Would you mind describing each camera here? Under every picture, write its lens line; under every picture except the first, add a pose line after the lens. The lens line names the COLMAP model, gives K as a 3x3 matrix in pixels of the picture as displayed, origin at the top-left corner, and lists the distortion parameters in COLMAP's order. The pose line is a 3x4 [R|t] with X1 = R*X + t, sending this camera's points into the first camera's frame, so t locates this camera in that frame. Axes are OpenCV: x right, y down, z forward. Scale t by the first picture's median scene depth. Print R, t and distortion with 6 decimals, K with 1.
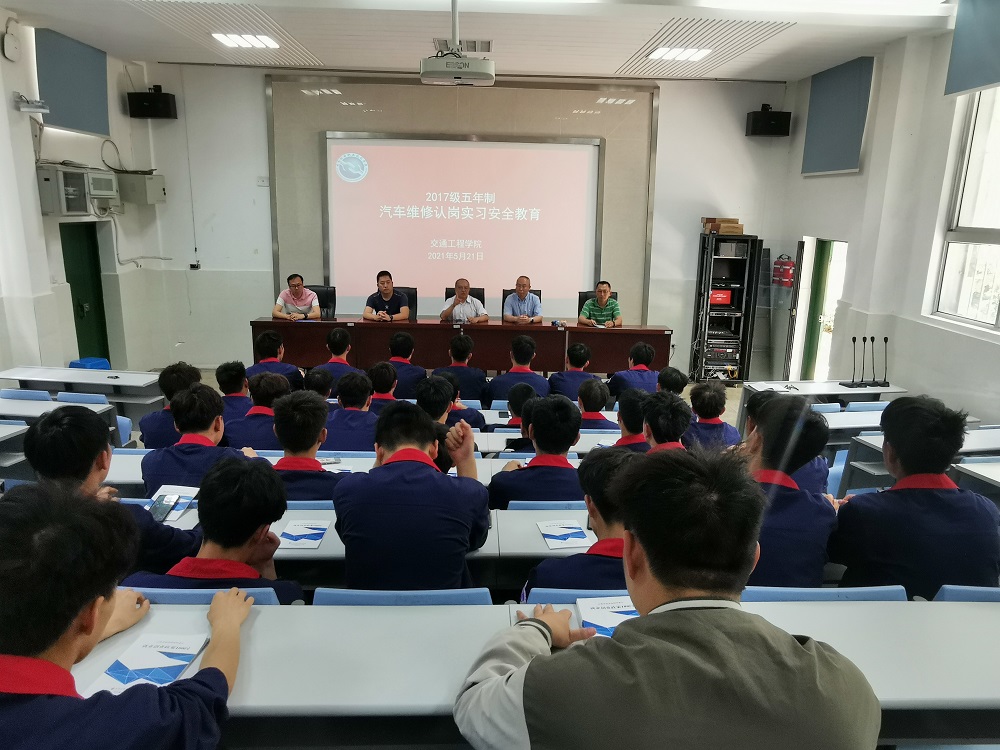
lens RADIAL K [[733.2, 0, 507.7], [0, 733.2, 384.1], [0, 0, 1]] dist [-0.112161, 0.121334]
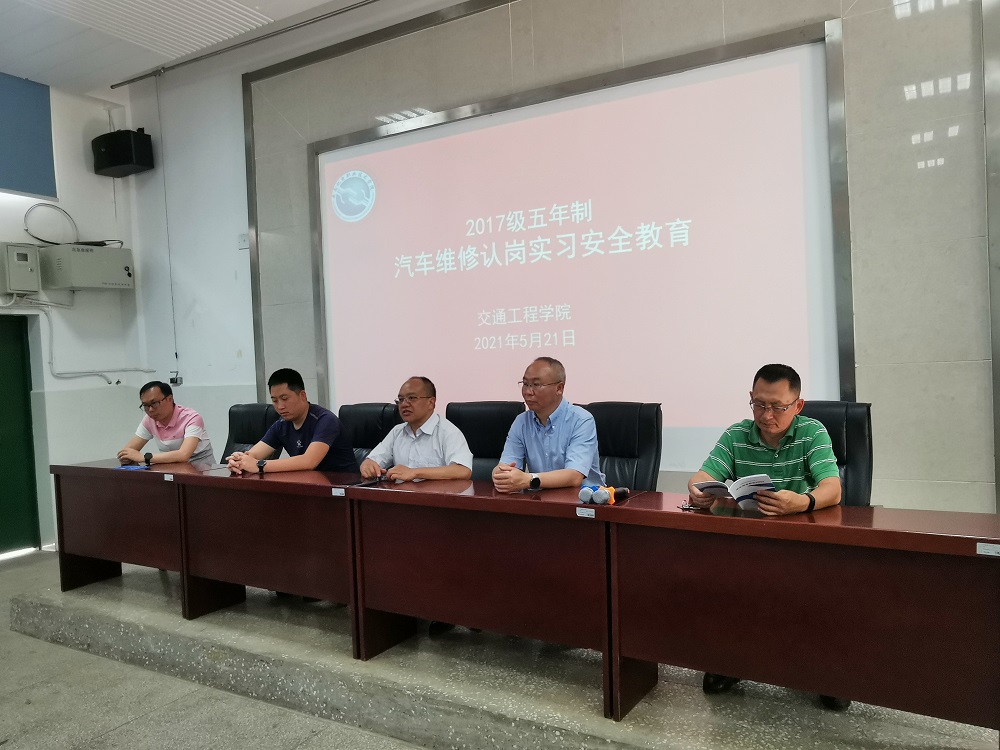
lens RADIAL K [[733.2, 0, 507.7], [0, 733.2, 384.1], [0, 0, 1]] dist [-0.112161, 0.121334]
pose [[0.852769, -0.039393, -0.520801, 0.172082], [-0.066282, 0.980927, -0.182728, -0.060217], [0.518066, 0.190344, 0.833893, 0.610553]]
